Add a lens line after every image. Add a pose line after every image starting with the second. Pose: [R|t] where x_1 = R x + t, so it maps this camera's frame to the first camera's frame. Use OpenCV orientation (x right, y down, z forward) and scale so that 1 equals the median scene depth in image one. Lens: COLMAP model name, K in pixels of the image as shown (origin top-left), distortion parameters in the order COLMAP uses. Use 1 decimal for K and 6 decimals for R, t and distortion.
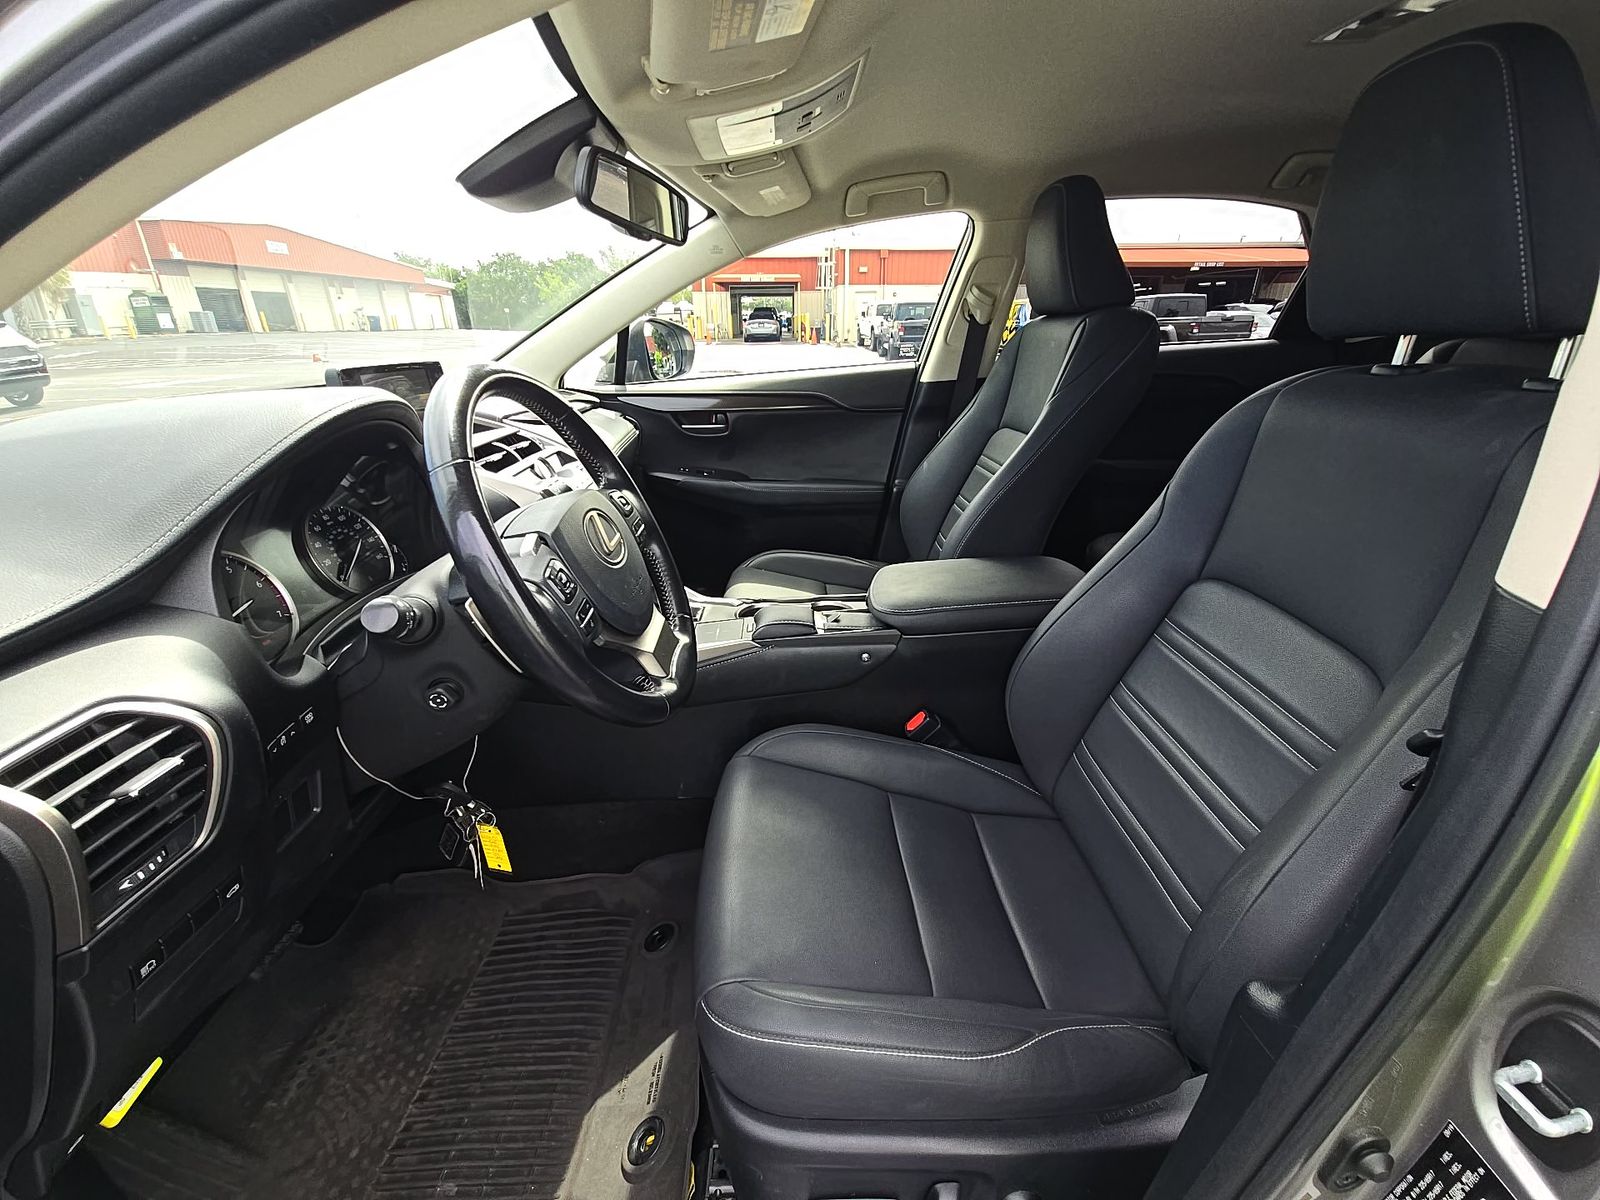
lens RADIAL K [[645.1, 0, 803.4], [0, 645.1, 588.1], [0, 0, 1]] dist [0.007417, -0.007644]
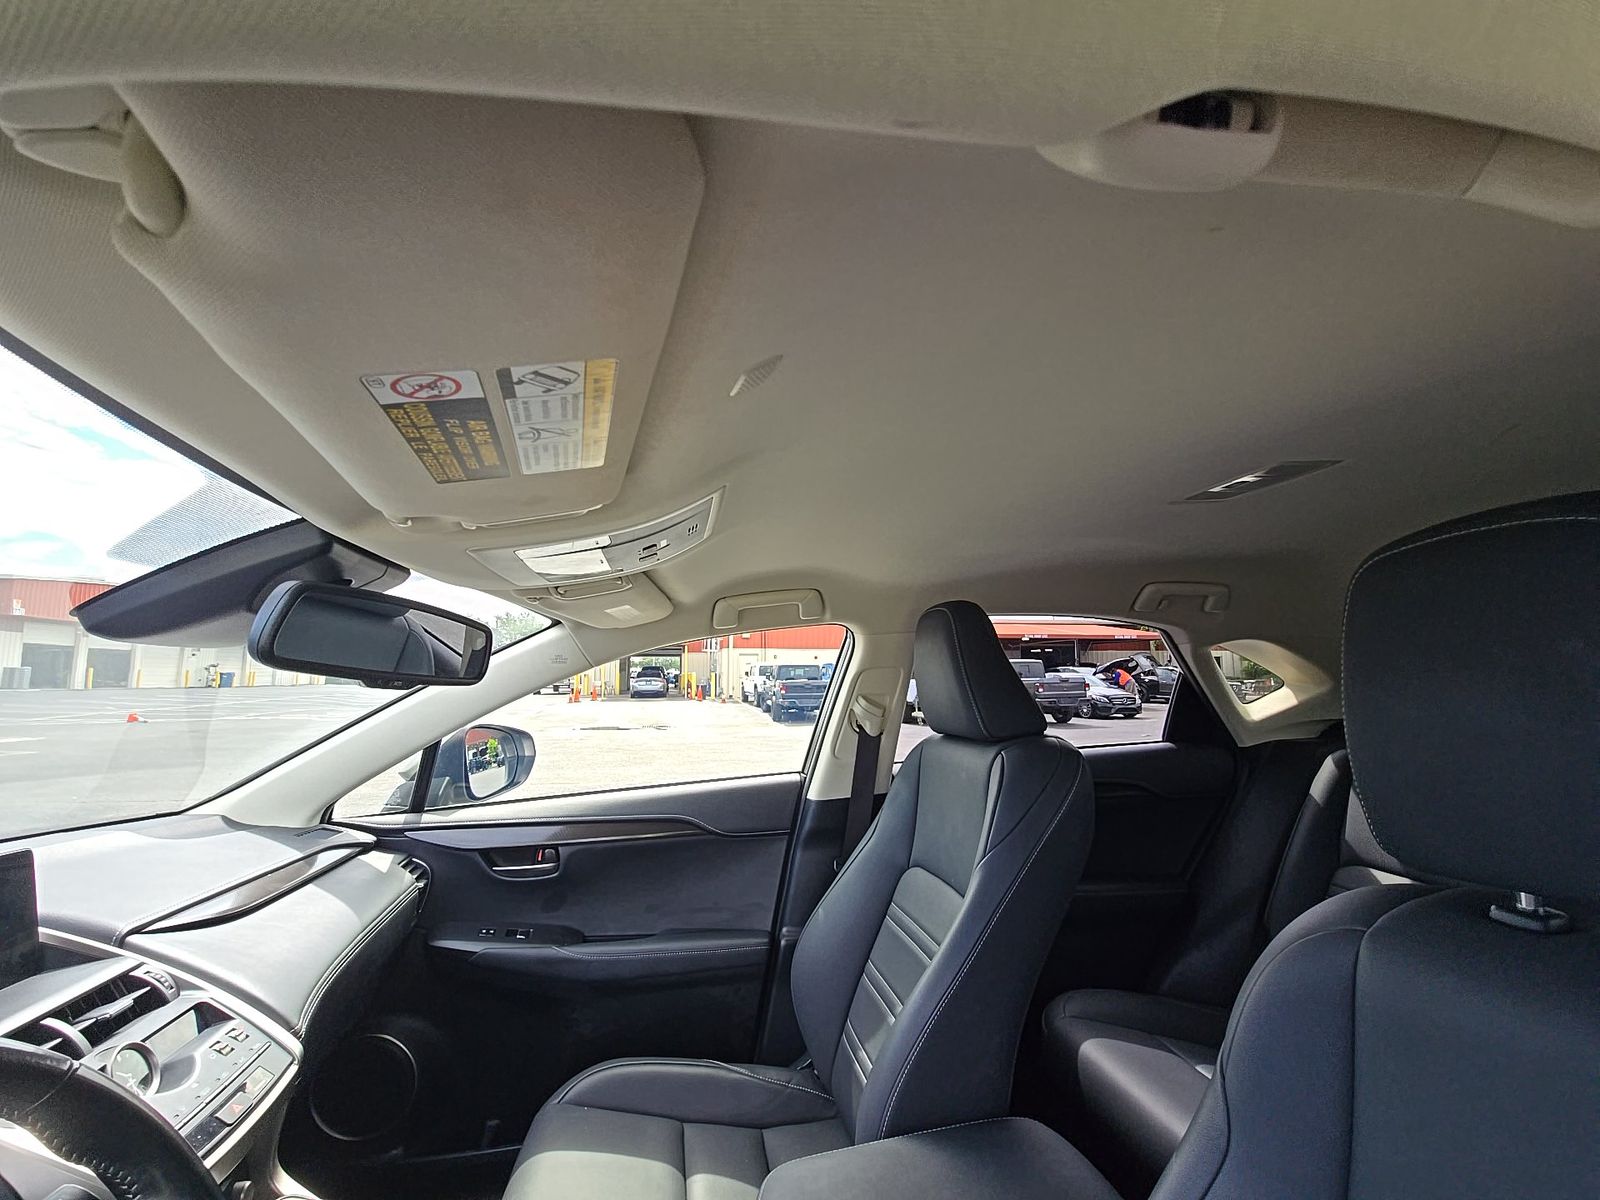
lens RADIAL K [[645.1, 0, 802.1], [0, 645.1, 593.0], [0, 0, 1]] dist [0.007417, -0.007644]
pose [[0.985713, 0.024634, 0.166622, 0.031980], [0.061695, 0.867690, -0.493262, -0.151322], [-0.156727, 0.496494, 0.853774, 0.173534]]
